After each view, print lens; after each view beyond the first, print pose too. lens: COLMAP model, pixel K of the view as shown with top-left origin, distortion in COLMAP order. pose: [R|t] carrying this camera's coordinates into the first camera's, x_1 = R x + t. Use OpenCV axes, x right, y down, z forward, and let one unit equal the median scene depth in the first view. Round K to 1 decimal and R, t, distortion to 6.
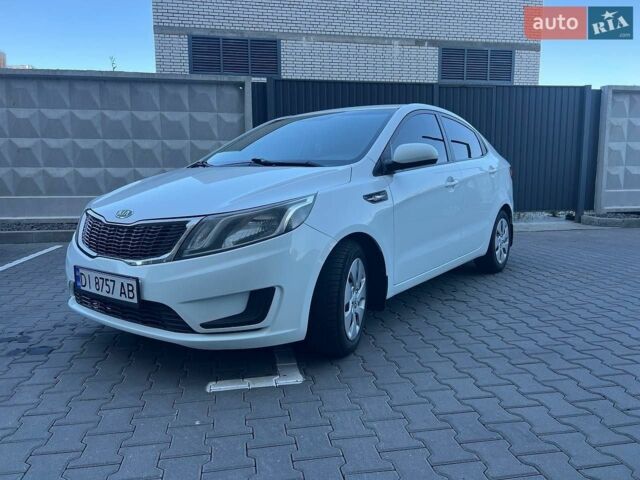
lens RADIAL K [[494.1, 0, 320.0], [0, 494.1, 240.0], [0, 0, 1]] dist [0.005202, 0.000670]
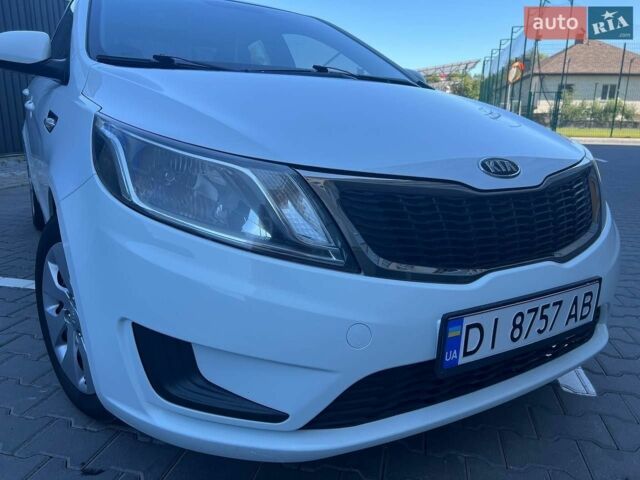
lens RADIAL K [[494.1, 0, 320.0], [0, 494.1, 240.0], [0, 0, 1]] dist [0.005202, 0.000670]
pose [[0.387813, -0.210146, 0.897463, -0.954946], [0.097119, 0.977560, 0.186934, -0.096210], [-0.916607, 0.014665, 0.399520, 1.029600]]
